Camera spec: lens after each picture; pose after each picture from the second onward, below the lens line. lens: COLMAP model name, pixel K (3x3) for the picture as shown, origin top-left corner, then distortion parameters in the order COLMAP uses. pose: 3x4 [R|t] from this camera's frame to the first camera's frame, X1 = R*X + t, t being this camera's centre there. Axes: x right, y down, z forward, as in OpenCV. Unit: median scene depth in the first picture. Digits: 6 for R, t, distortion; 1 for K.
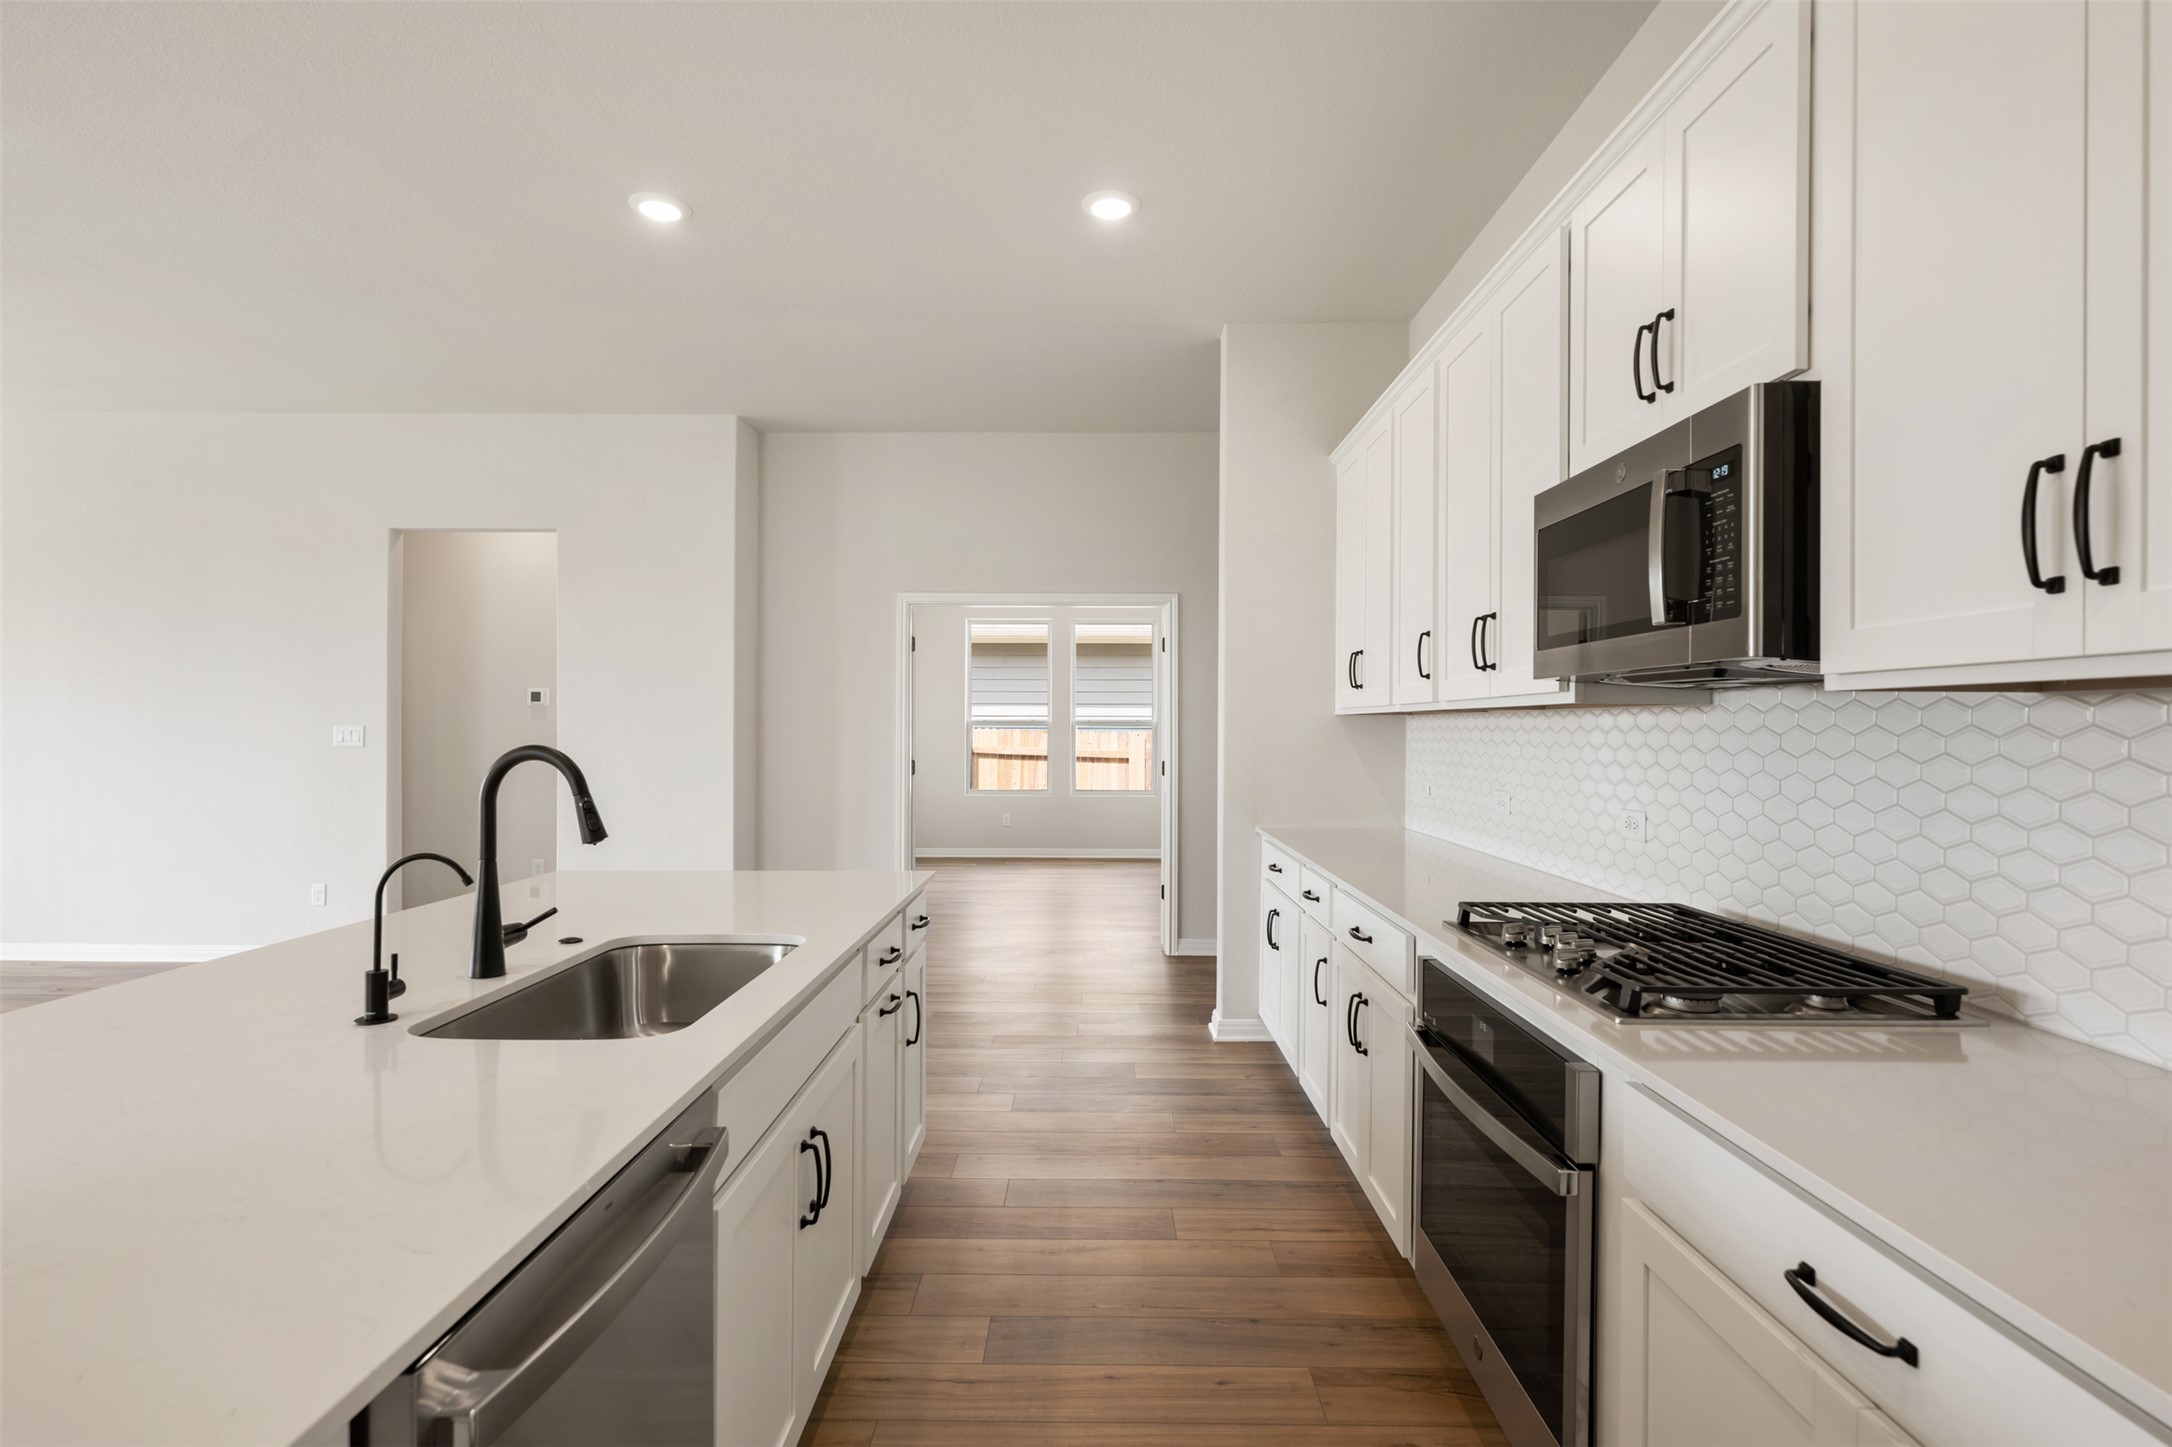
lens RADIAL K [[1057.8, 0, 1088.0], [0, 1057.8, 729.8], [0, 0, 1]] dist [0.001097, 0.000190]
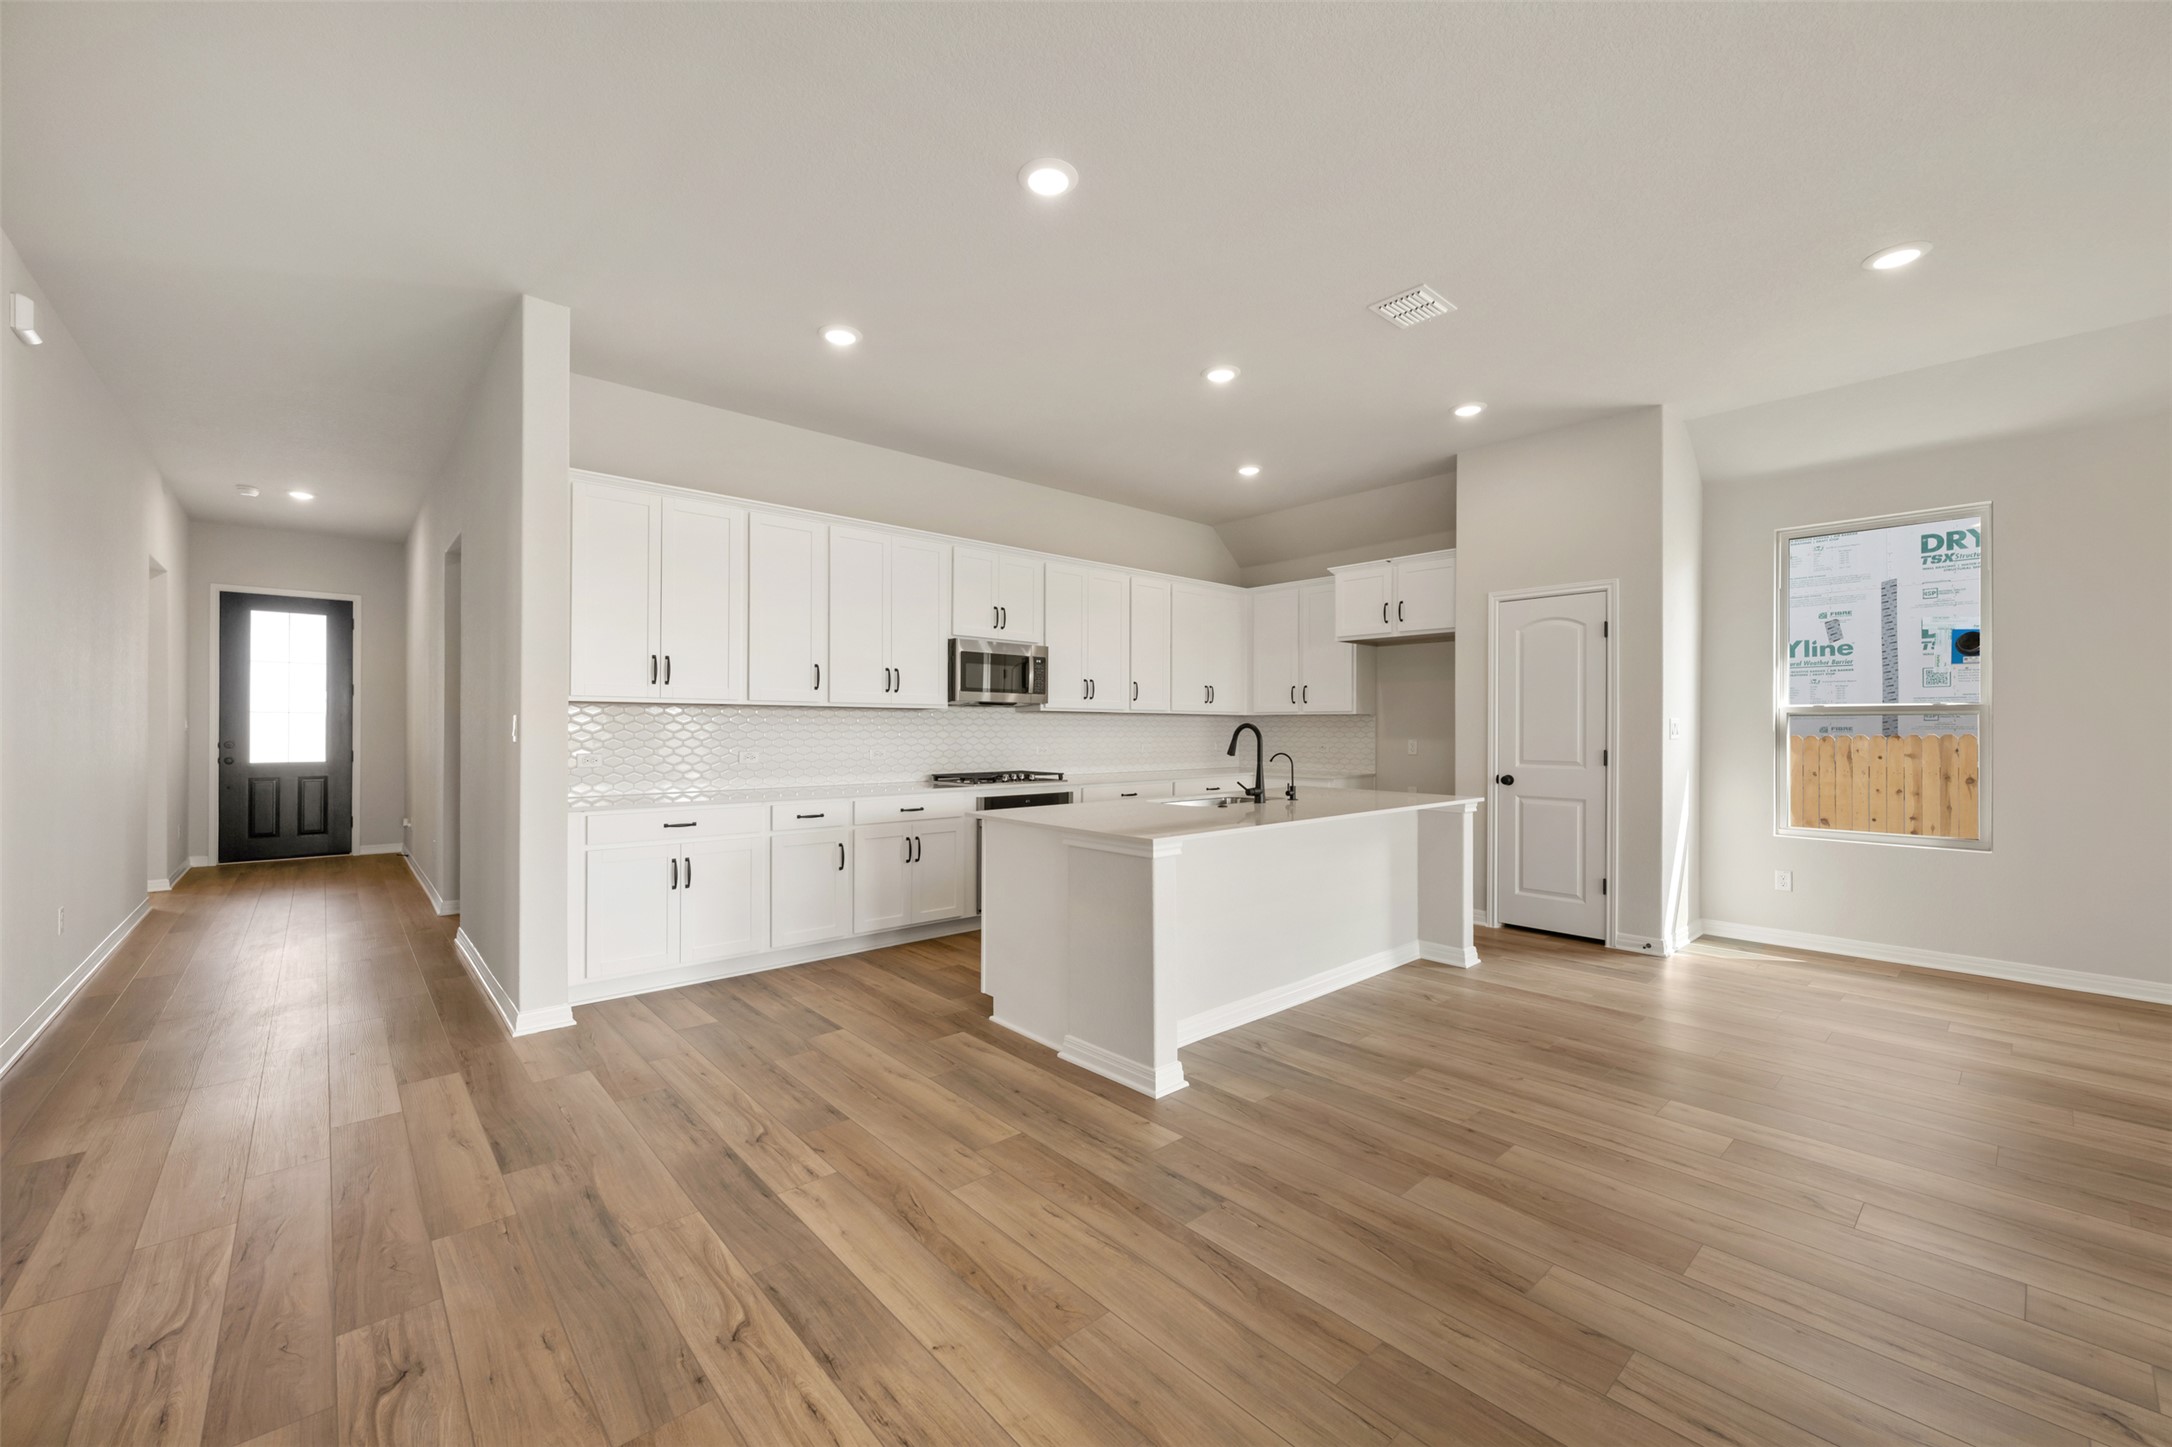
lens RADIAL K [[861.2, 0, 1086.0], [0, 861.2, 723.5], [0, 0, 1]] dist [-0.000314, -0.000046]
pose [[-0.671160, -0.000310, 0.741312, -1.639363], [-0.003427, 0.999991, -0.002685, 0.022203], [-0.741304, -0.004343, -0.671155, 2.414812]]
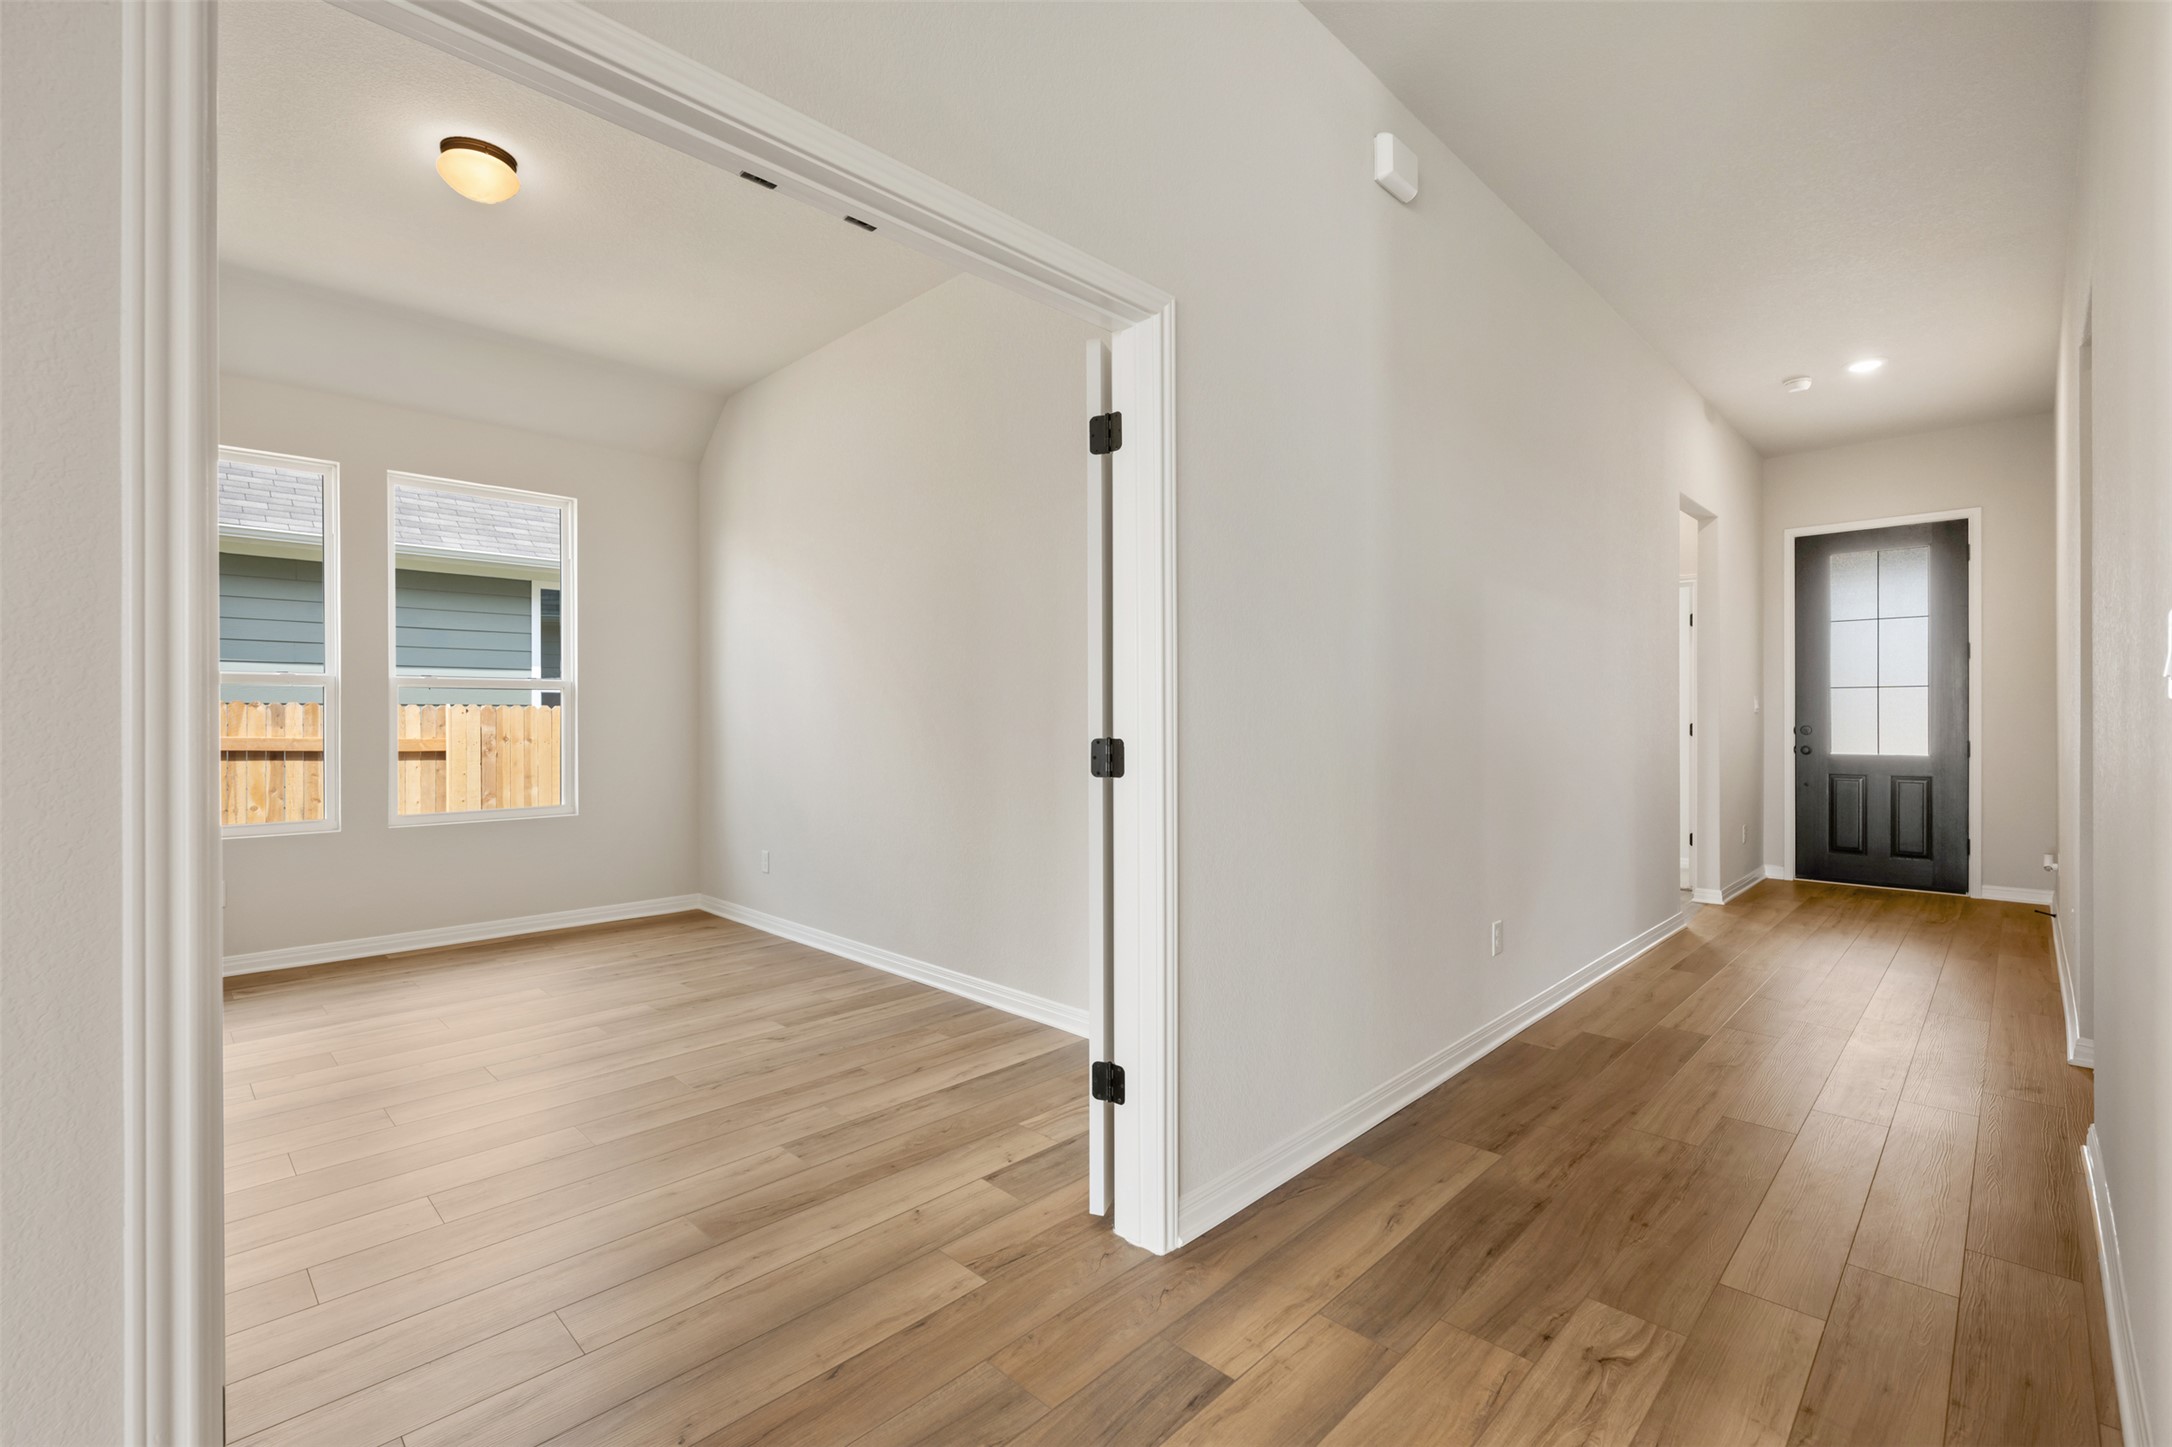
lens RADIAL K [[955.2, 0, 1086.0], [0, 955.2, 723.5], [0, 0, 1]] dist [0.000084, 0.000049]
pose [[0.693983, -0.006571, 0.719962, -0.491397], [0.003910, 0.999978, 0.005358, 0.065561], [-0.719981, -0.000904, 0.693993, 2.180722]]
